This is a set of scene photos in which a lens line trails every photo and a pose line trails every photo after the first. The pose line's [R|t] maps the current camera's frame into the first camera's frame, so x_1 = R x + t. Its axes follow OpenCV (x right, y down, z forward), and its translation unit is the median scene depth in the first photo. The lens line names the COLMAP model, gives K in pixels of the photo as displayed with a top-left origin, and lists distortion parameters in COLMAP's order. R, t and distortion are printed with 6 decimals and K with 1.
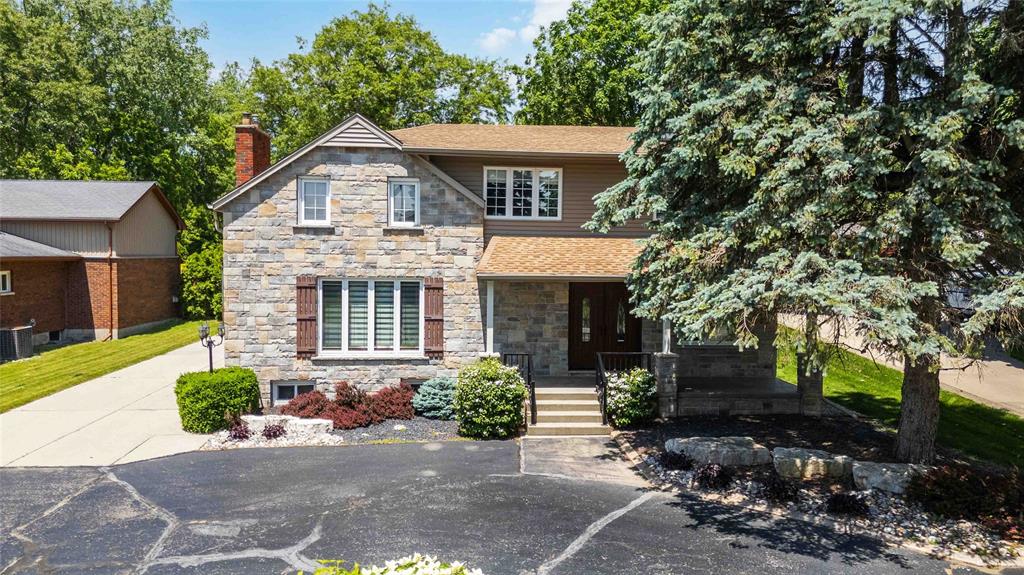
lens RADIAL K [[718.6, 0, 509.6], [0, 718.6, 284.3], [0, 0, 1]] dist [0.035079, -0.001648]
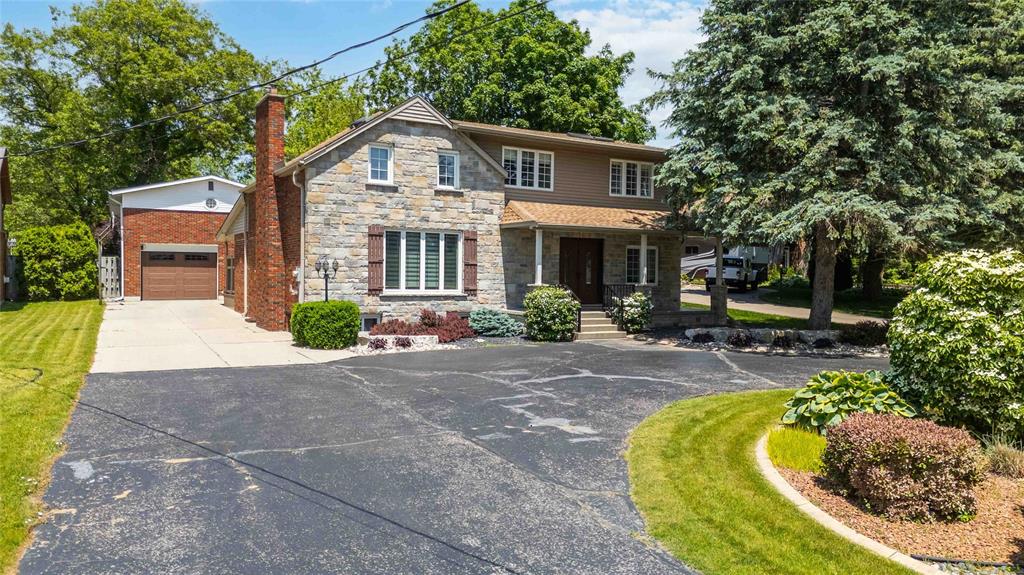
lens RADIAL K [[718.6, 0, 509.6], [0, 718.6, 284.3], [0, 0, 1]] dist [0.035079, -0.001648]
pose [[0.909557, -0.003810, 0.415561, -0.570879], [0.012837, 0.999738, -0.018931, 0.109630], [-0.415380, 0.022554, 0.909368, -0.171370]]
